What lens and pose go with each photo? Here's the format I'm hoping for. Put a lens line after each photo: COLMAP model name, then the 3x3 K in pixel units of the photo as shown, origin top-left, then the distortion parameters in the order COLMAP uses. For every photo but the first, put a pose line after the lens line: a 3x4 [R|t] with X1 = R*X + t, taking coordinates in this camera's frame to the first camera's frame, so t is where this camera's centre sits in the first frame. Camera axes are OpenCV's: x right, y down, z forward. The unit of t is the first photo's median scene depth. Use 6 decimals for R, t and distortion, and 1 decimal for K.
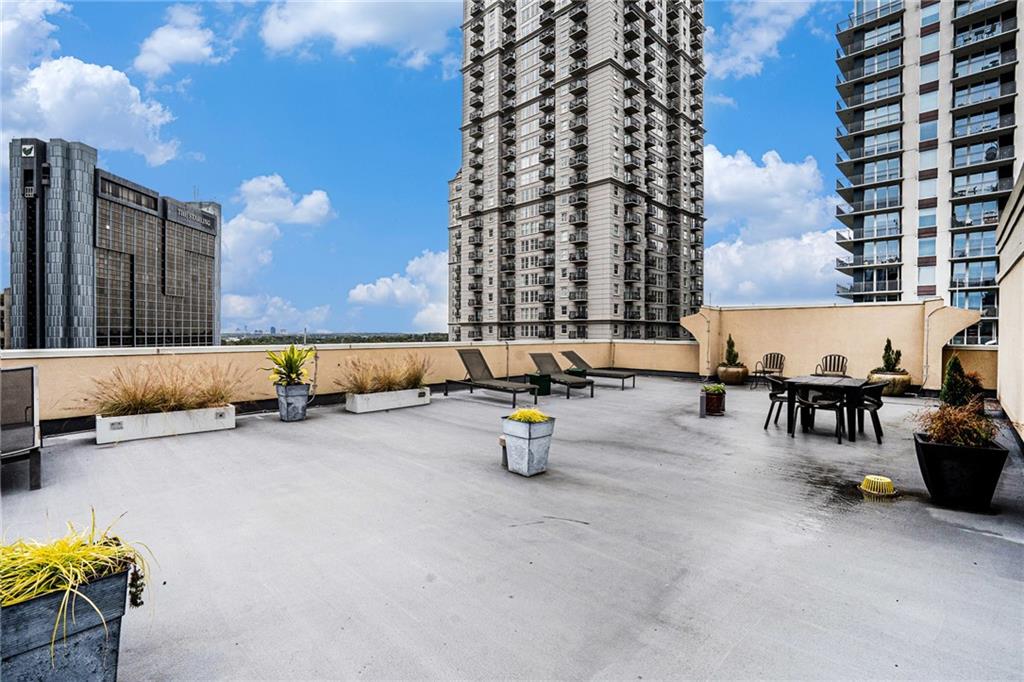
lens RADIAL K [[456.4, 0, 499.8], [0, 456.4, 340.9], [0, 0, 1]] dist [-0.016315, 0.000503]
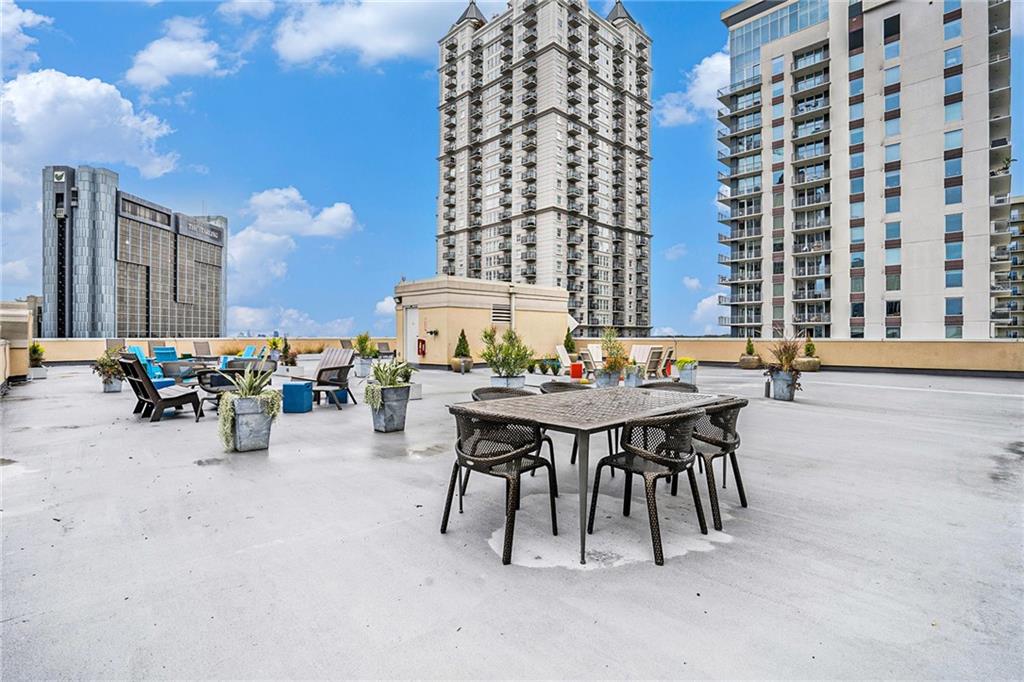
lens RADIAL K [[479.3, 0, 512.0], [0, 479.3, 341.0], [0, 0, 1]] dist [-0.015869, 0.000810]
pose [[0.999985, -0.003340, -0.004423, 0.112813], [0.003304, 0.999962, -0.008030, 0.006238], [0.004450, 0.008016, 0.999958, -0.217422]]
